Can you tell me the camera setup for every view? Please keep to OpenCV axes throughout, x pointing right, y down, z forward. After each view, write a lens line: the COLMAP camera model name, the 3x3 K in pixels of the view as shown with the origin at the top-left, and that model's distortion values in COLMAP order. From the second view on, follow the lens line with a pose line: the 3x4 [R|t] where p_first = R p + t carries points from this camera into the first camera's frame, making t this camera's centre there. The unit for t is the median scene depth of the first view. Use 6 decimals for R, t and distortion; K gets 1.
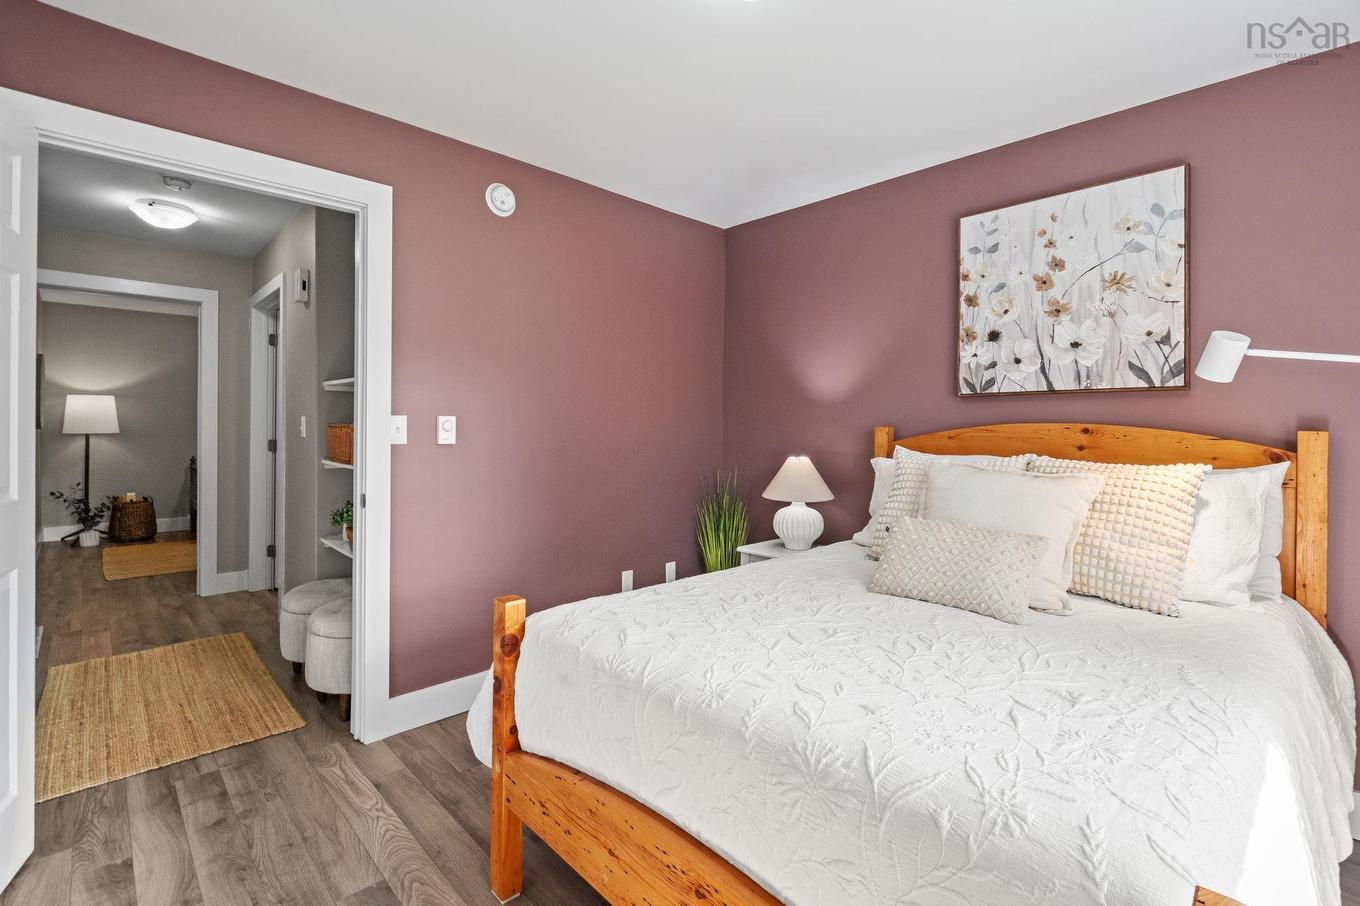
lens RADIAL K [[615.8, 0, 682.0], [0, 615.8, 435.2], [0, 0, 1]] dist [-0.002482, -0.000239]
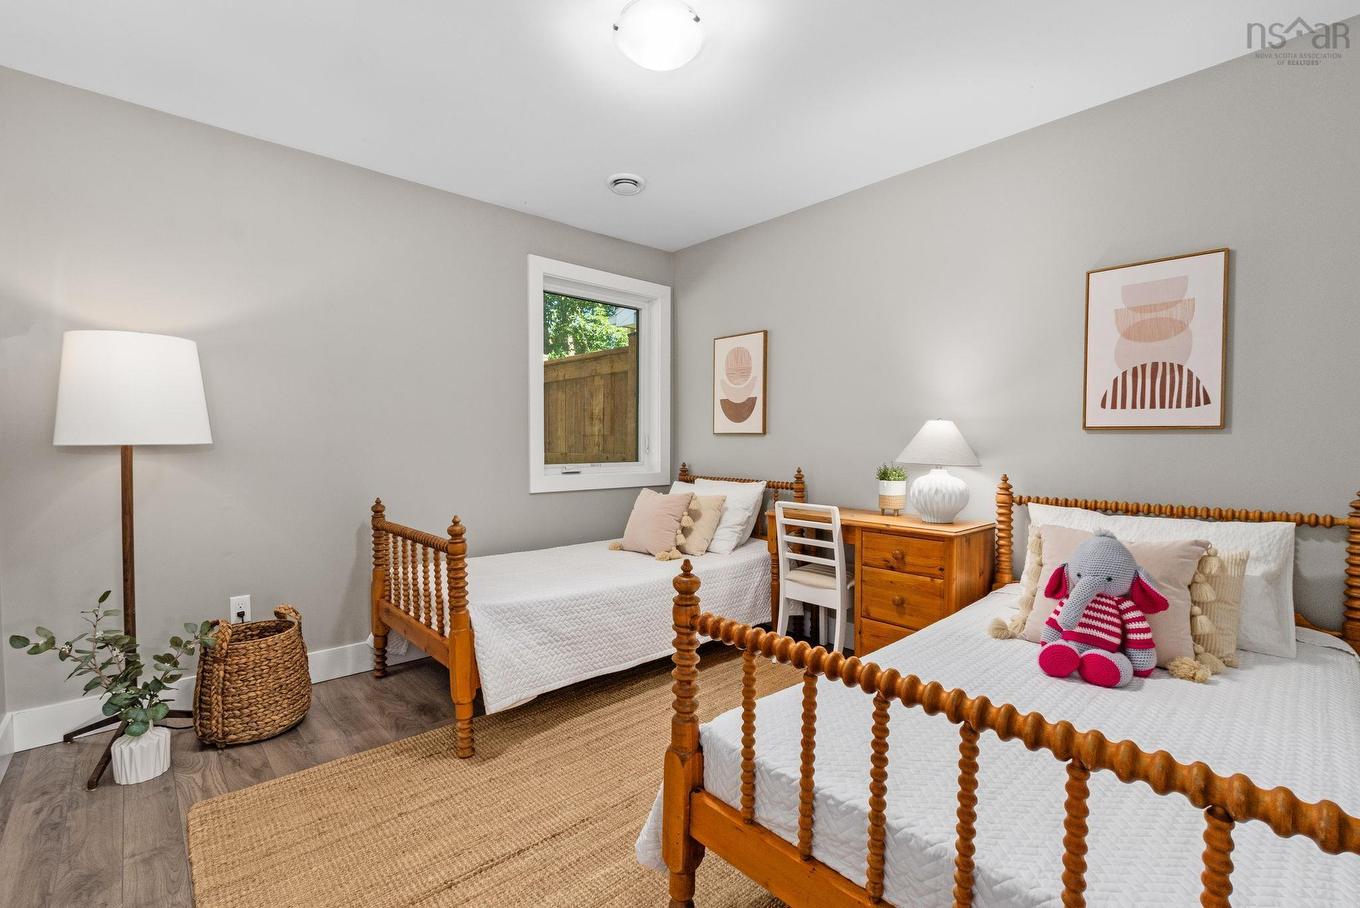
lens RADIAL K [[594.8, 0, 683.1], [0, 594.8, 465.8], [0, 0, 1]] dist [0.000079, 0.000188]
pose [[0.999781, -0.006318, -0.019945, -0.649551], [0.006808, 0.999674, 0.024606, 0.002966], [0.019783, -0.024737, 0.999498, 0.672373]]
